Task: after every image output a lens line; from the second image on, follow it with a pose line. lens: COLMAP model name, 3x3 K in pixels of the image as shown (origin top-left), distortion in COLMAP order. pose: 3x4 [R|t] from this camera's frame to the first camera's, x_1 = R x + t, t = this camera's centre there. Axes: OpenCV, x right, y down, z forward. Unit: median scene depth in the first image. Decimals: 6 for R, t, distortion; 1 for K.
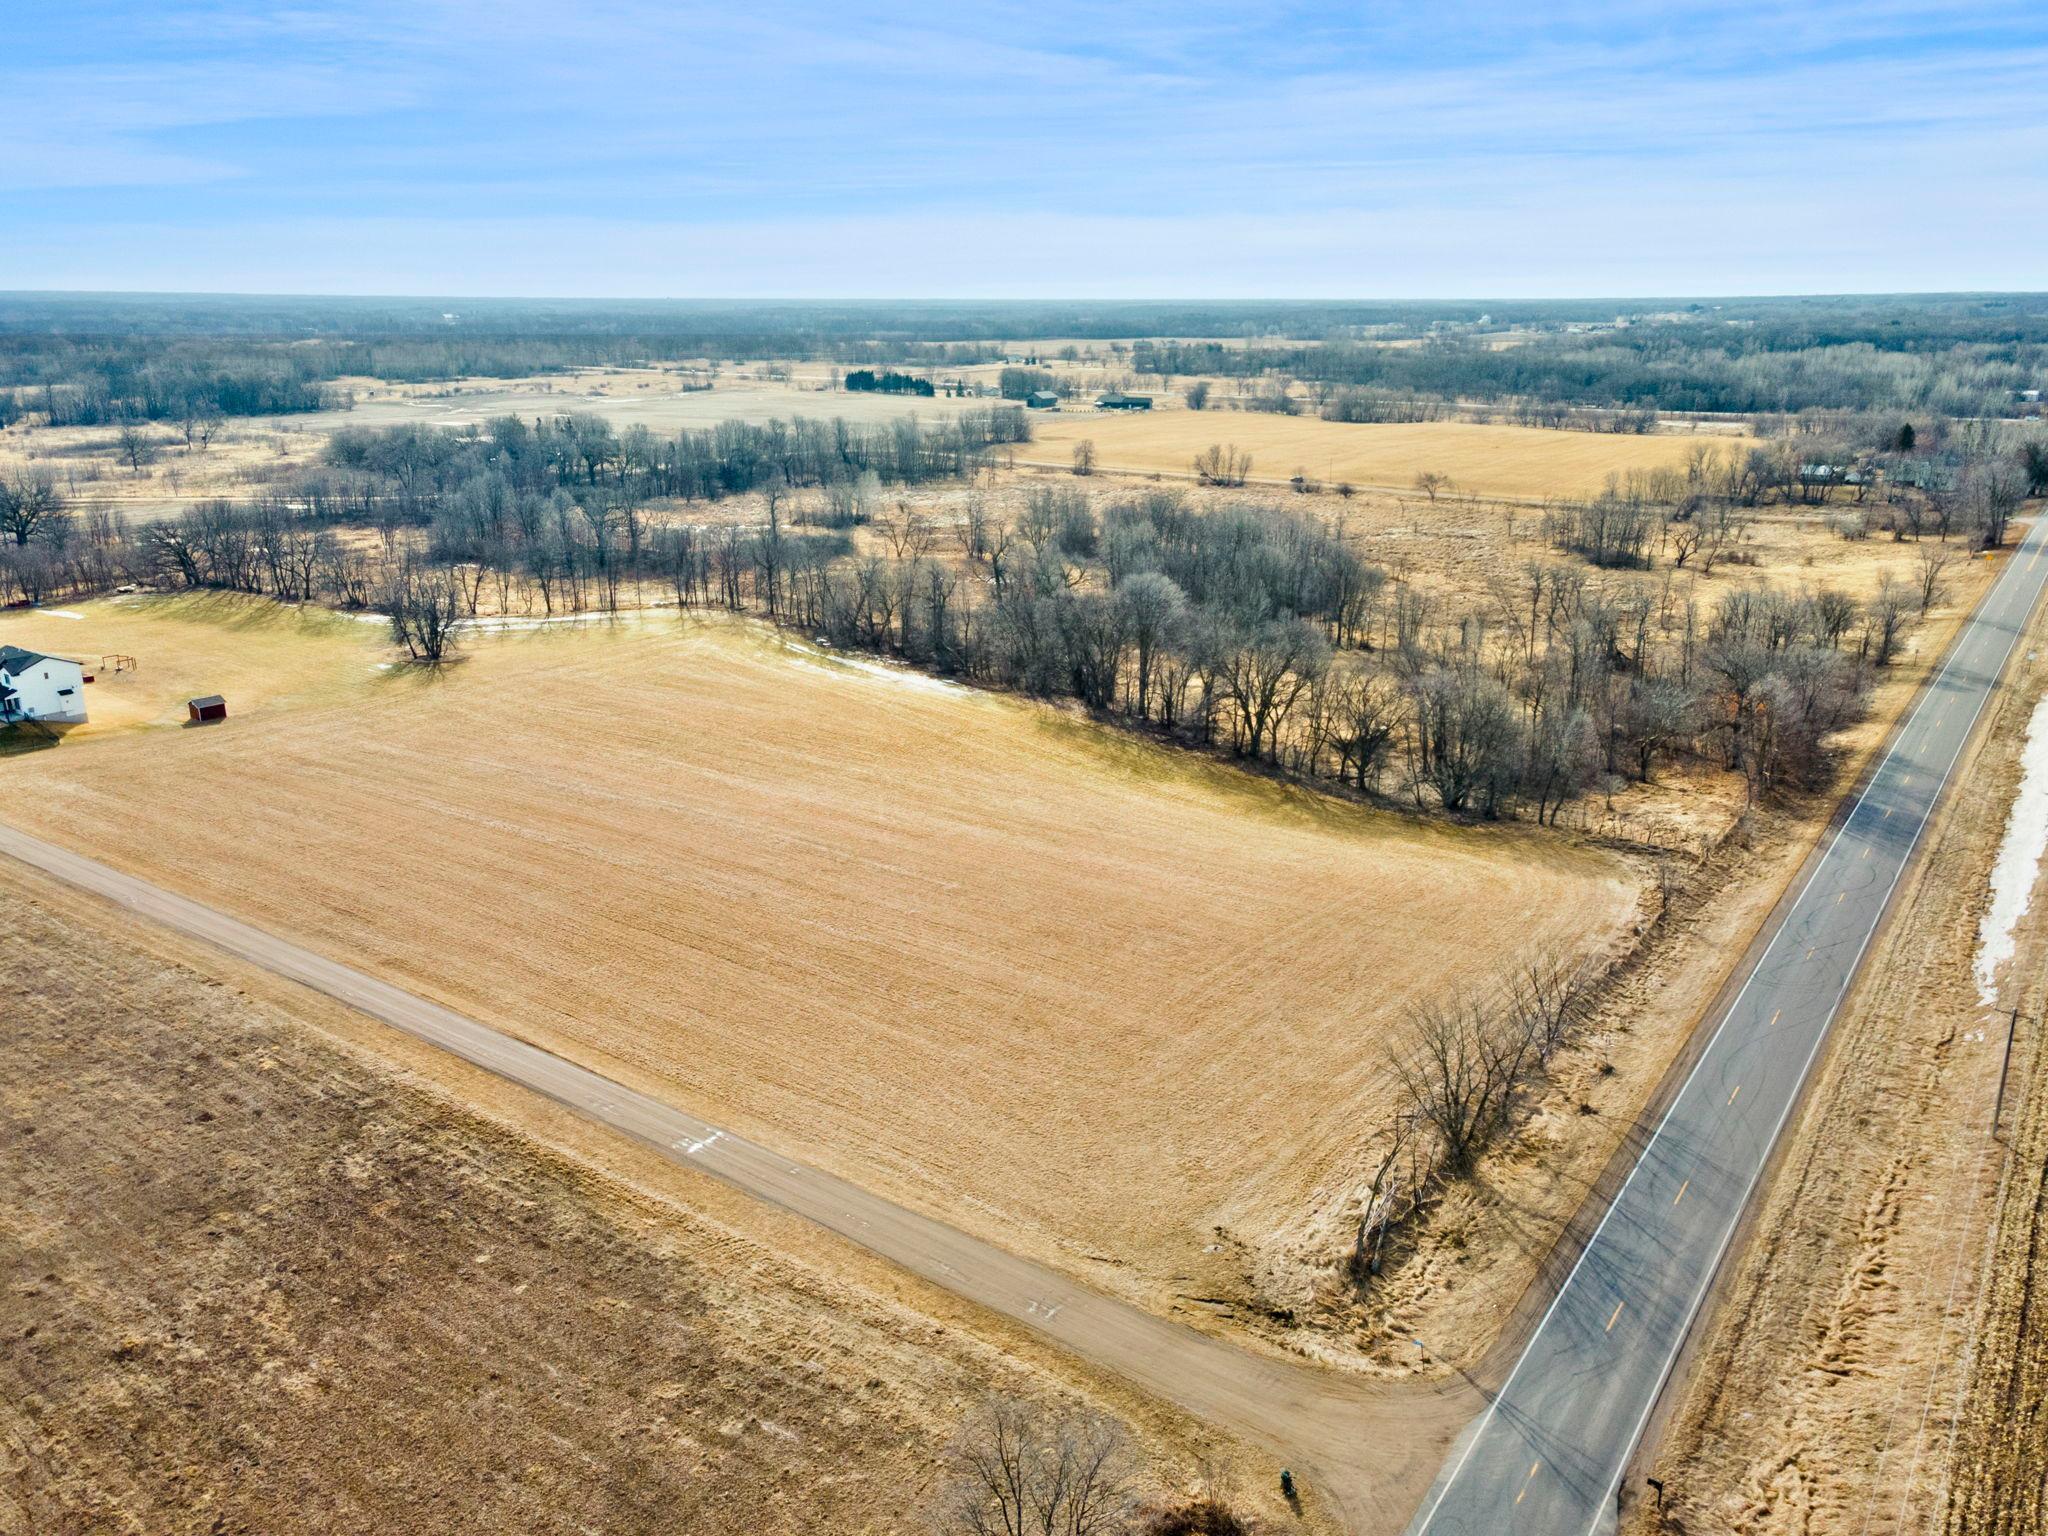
lens RADIAL K [[1505.1, 0, 1027.9], [0, 1505.1, 768.8], [0, 0, 1]] dist [0.043093, 0.005724]
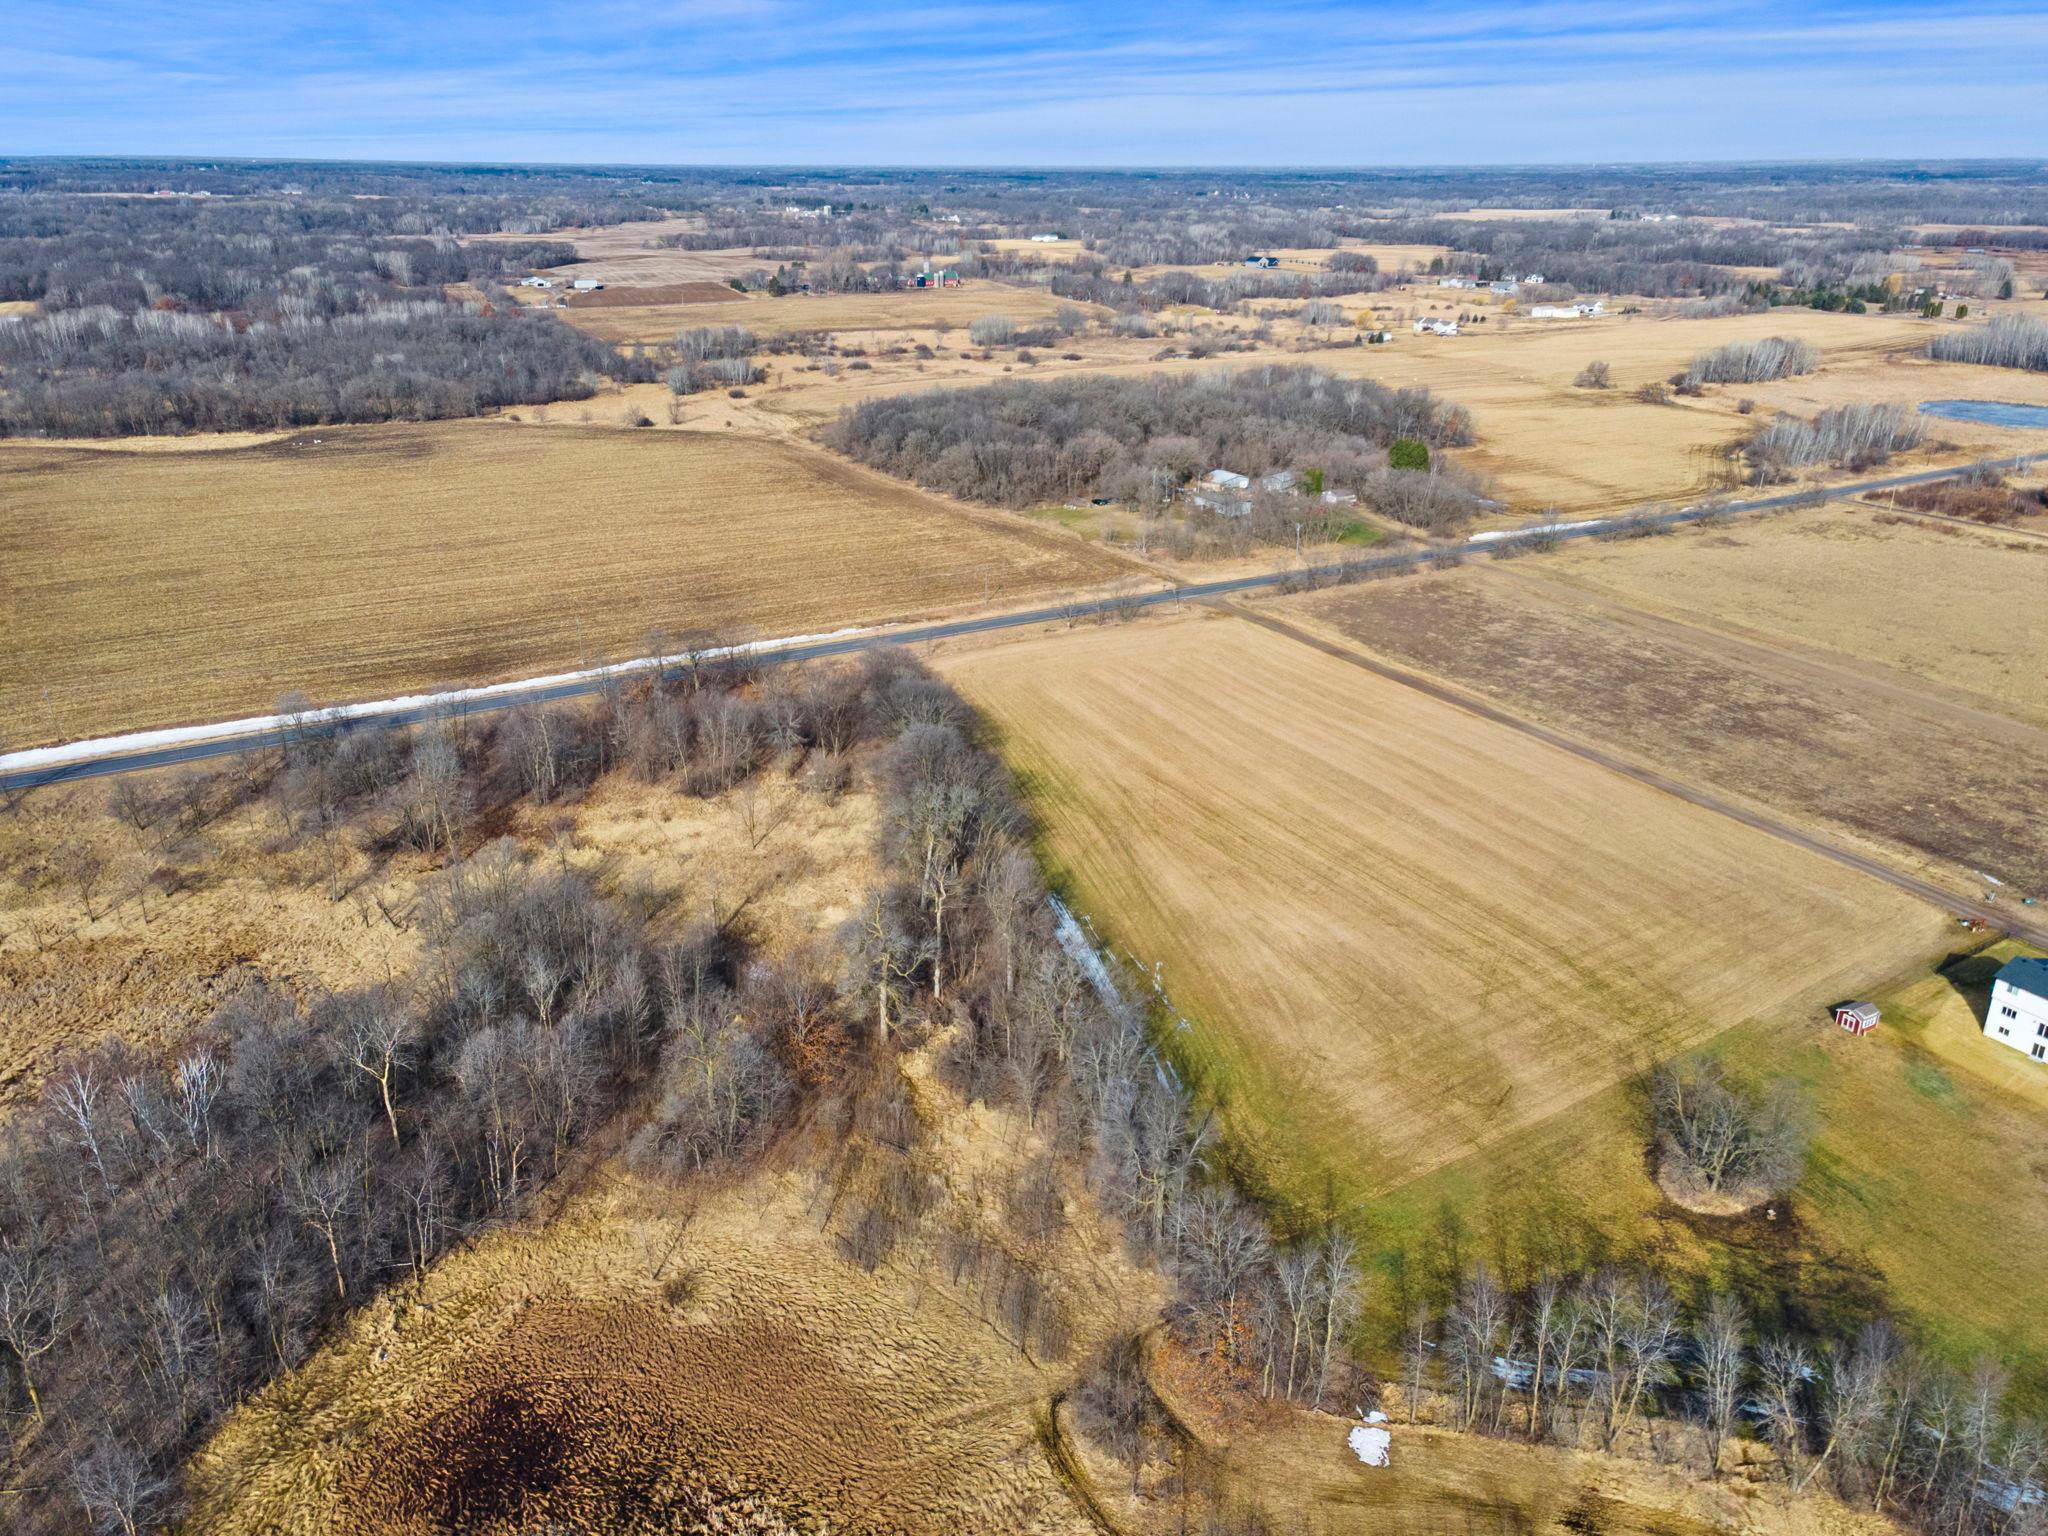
lens RADIAL K [[1495.6, 0, 1021.5], [0, 1495.6, 763.7], [0, 0, 1]] dist [0.043880, 0.006516]
pose [[-0.912947, -0.158297, 0.376126, -0.598654], [0.116755, 0.781846, 0.612441, -1.156055], [-0.391020, 0.603041, -0.695302, 2.603643]]
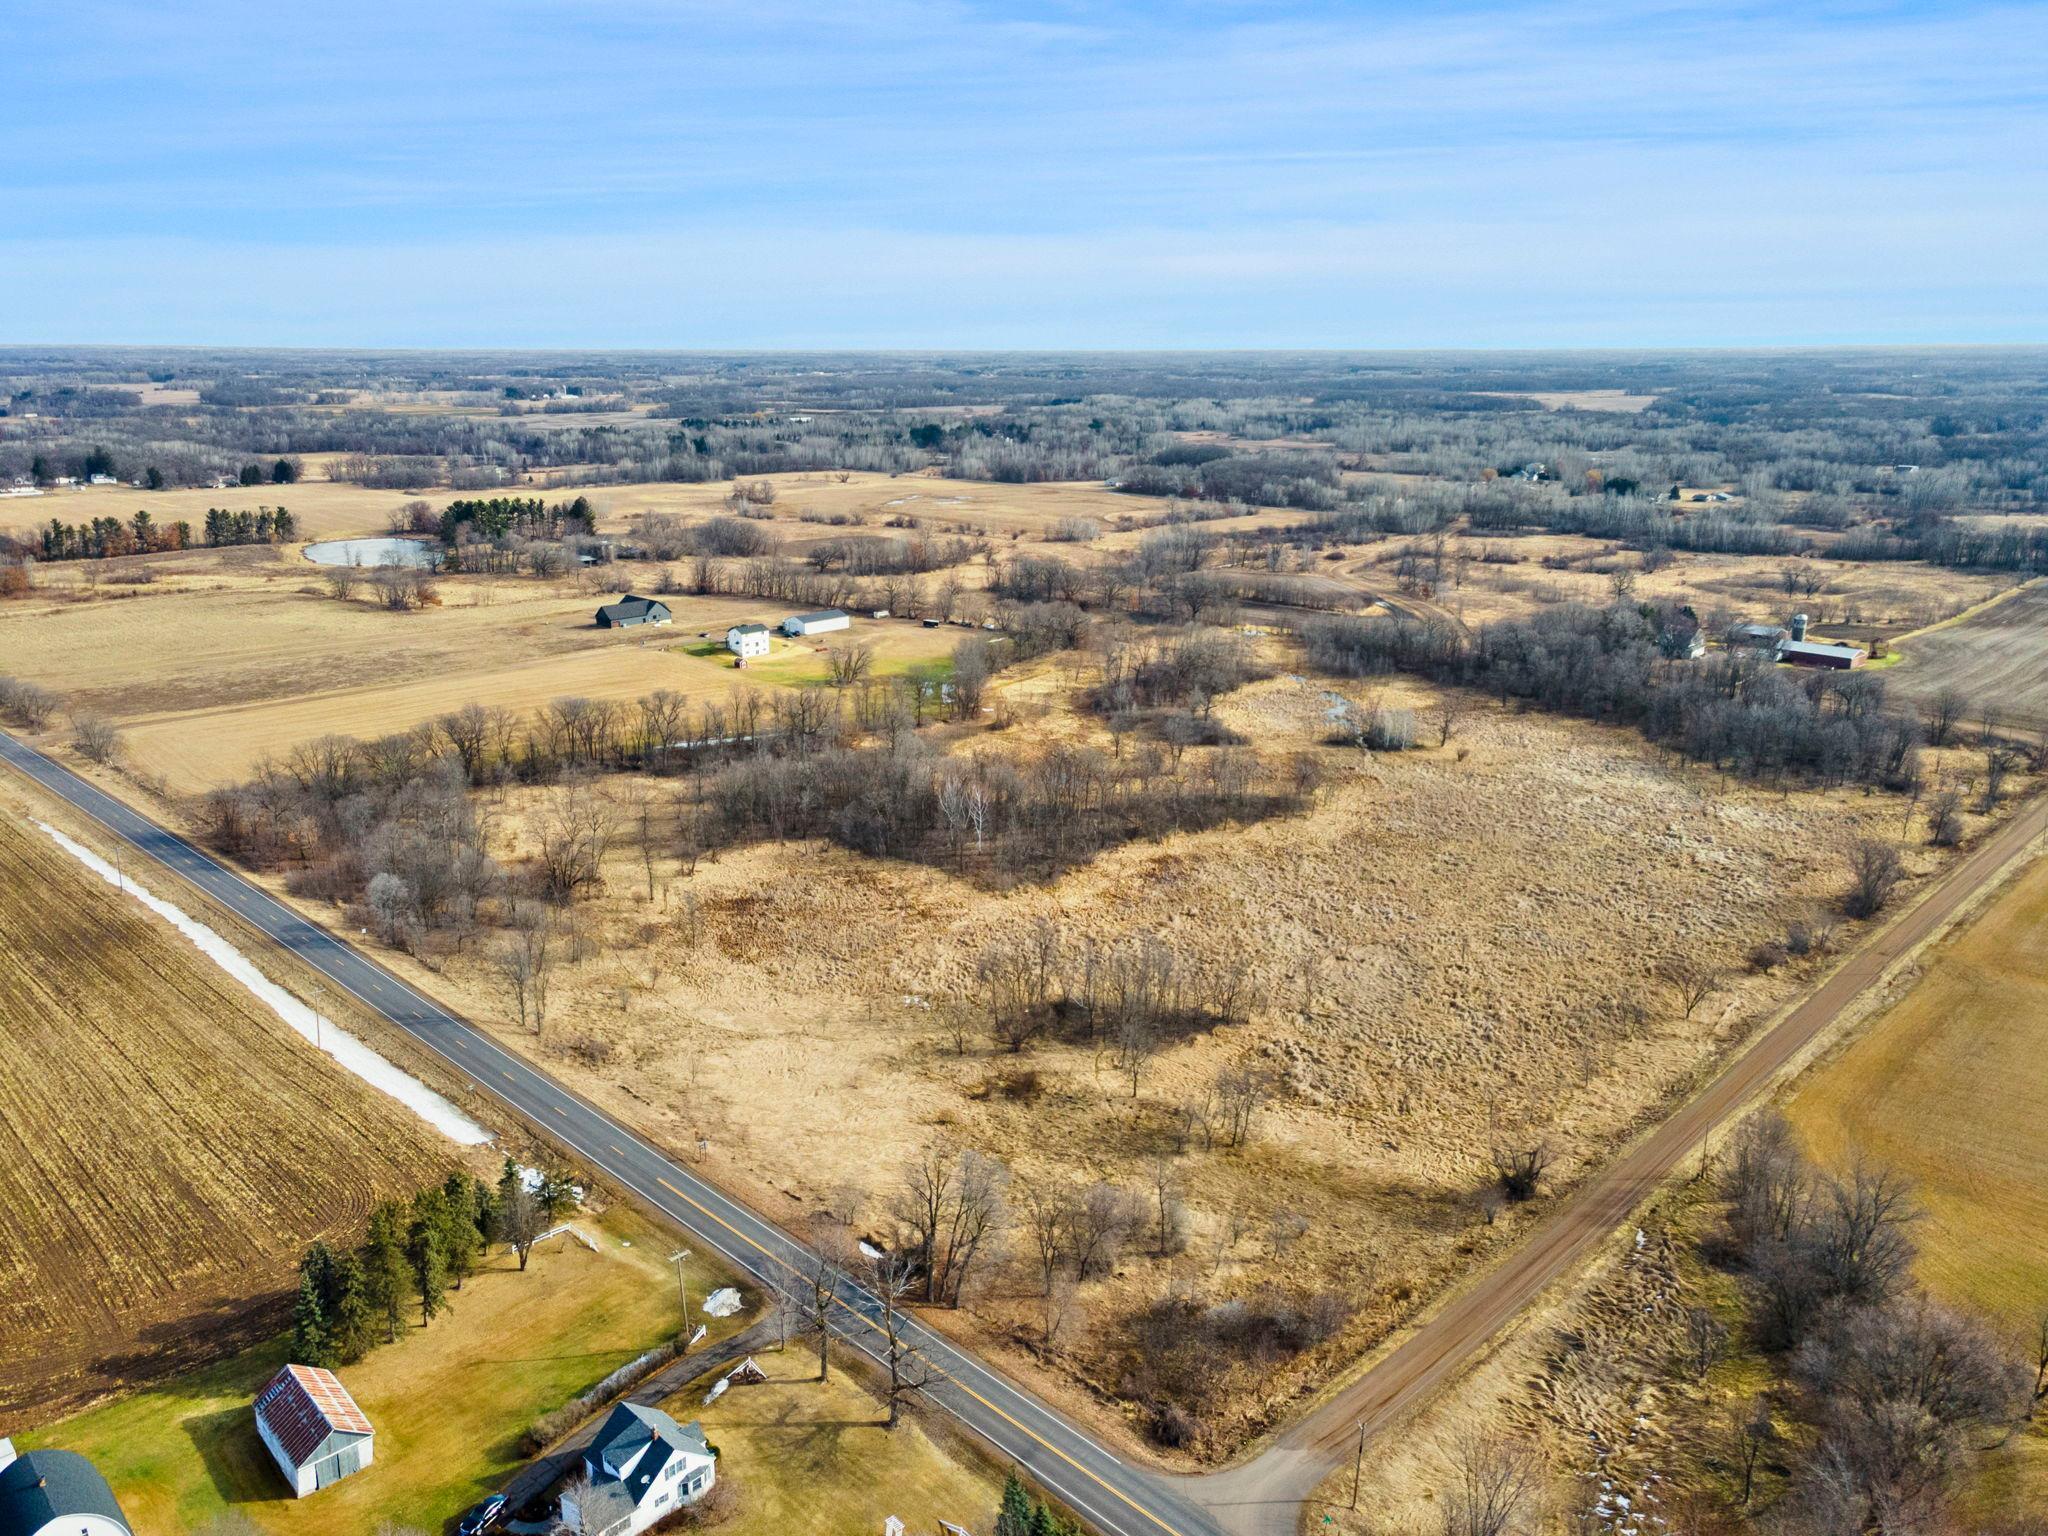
lens RADIAL K [[1489.3, 0, 1028.9], [0, 1489.3, 767.2], [0, 0, 1]] dist [0.036170, 0.005696]
pose [[-0.143012, 0.268217, -0.952684, 2.521284], [-0.299146, 0.905842, 0.299935, -1.102027], [0.943430, 0.327886, -0.049310, 2.402375]]
